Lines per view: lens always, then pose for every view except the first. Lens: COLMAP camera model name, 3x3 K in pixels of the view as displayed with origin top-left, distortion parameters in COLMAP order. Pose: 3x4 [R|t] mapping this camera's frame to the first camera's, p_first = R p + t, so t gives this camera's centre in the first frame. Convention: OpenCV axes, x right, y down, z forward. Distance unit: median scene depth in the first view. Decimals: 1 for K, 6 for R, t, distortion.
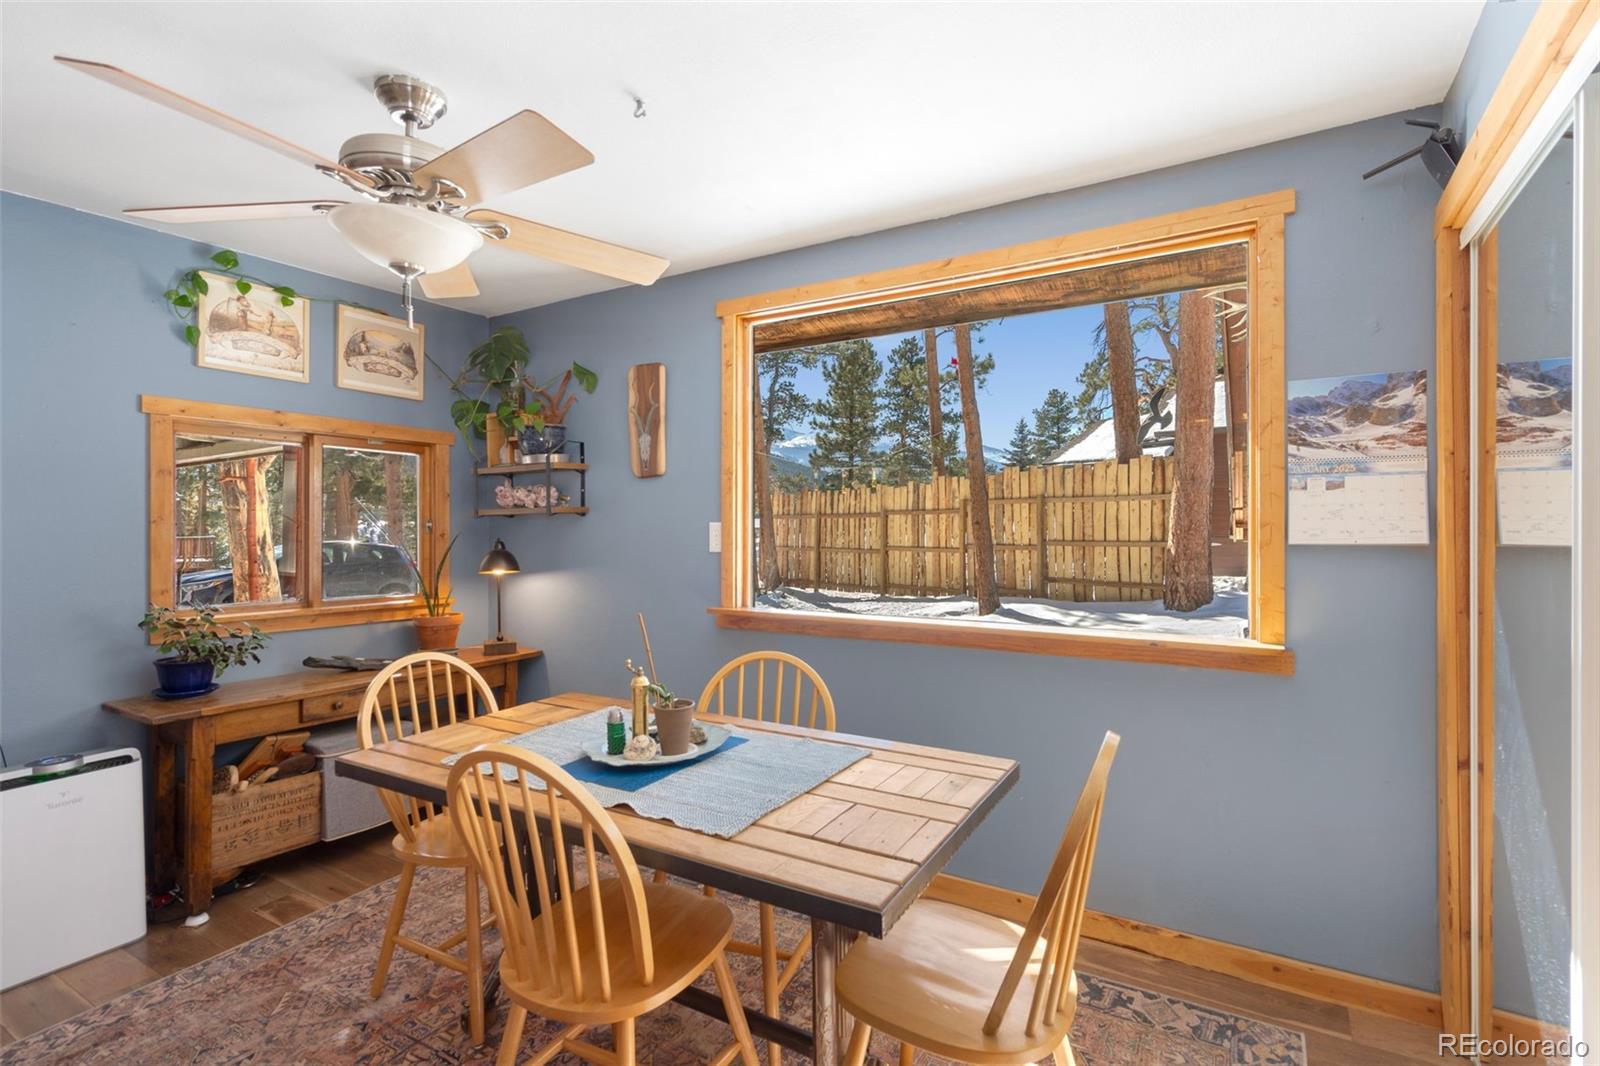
lens RADIAL K [[762.2, 0, 800.0], [0, 762.2, 533.0], [0, 0, 1]] dist [-0.000270, -0.000062]
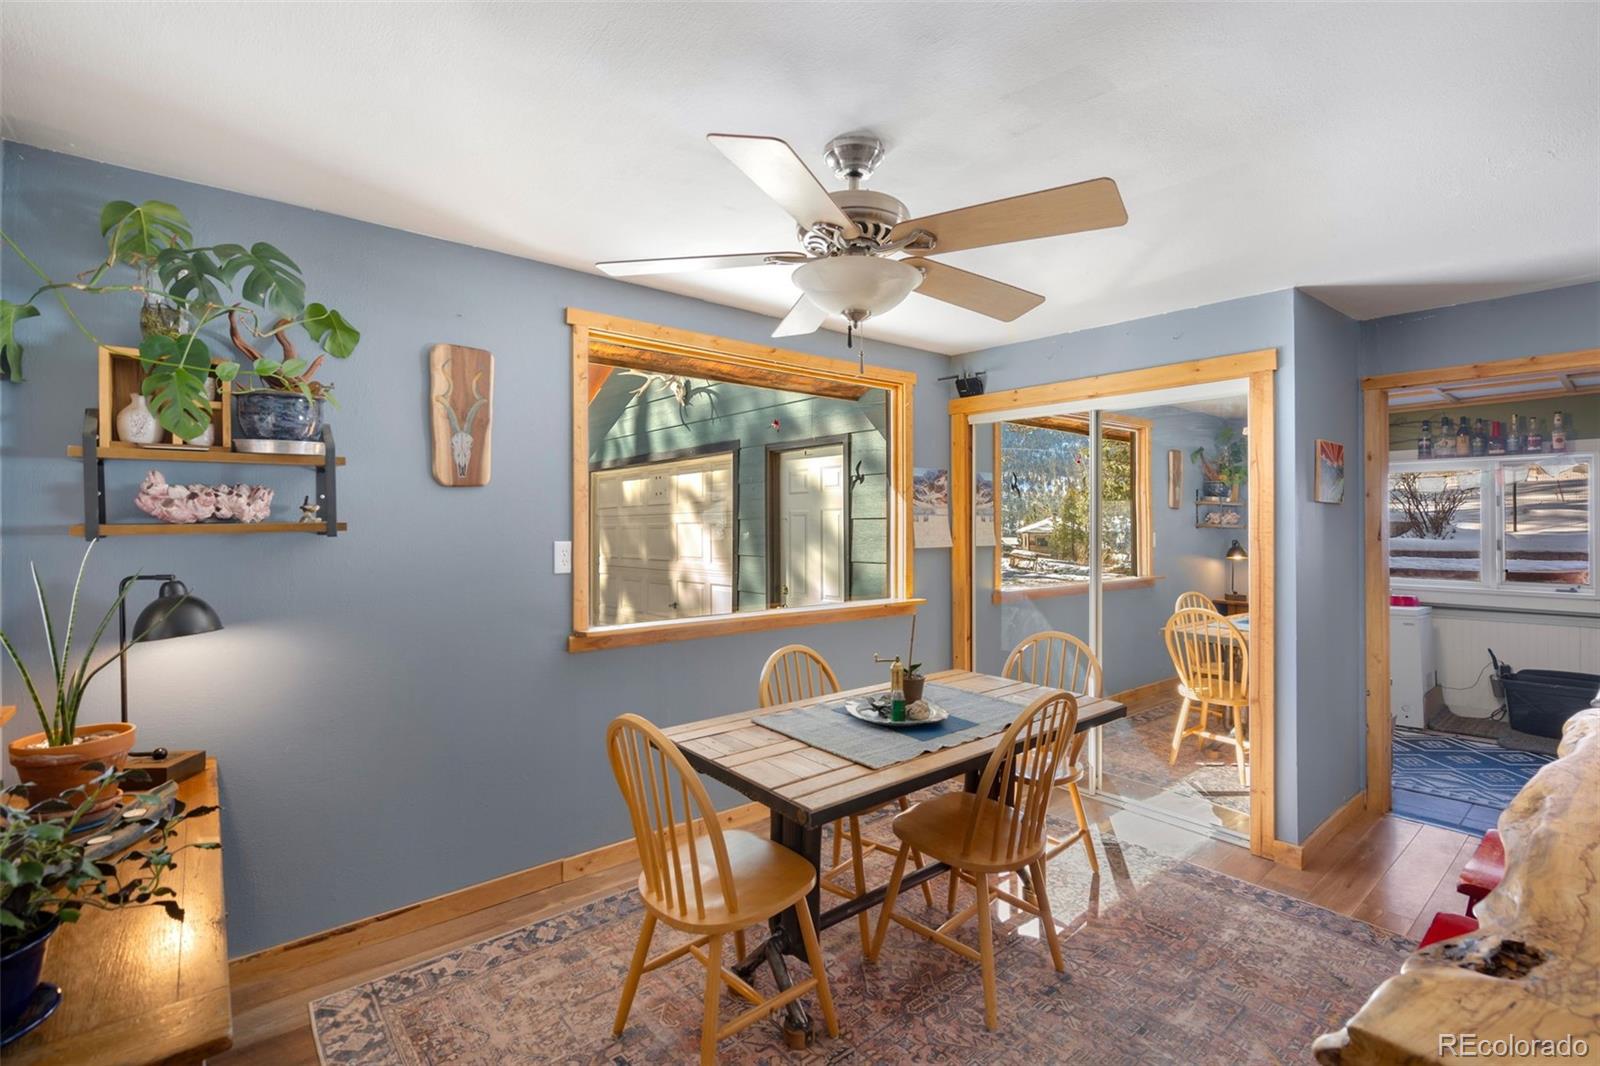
lens RADIAL K [[724.3, 0, 800.0], [0, 724.3, 533.0], [0, 0, 1]] dist [-0.001008, -0.000175]
pose [[0.328601, -0.012032, 0.944392, -0.853531], [0.006309, 0.999925, 0.010545, -0.031276], [-0.944448, 0.002493, 0.328652, 0.432831]]
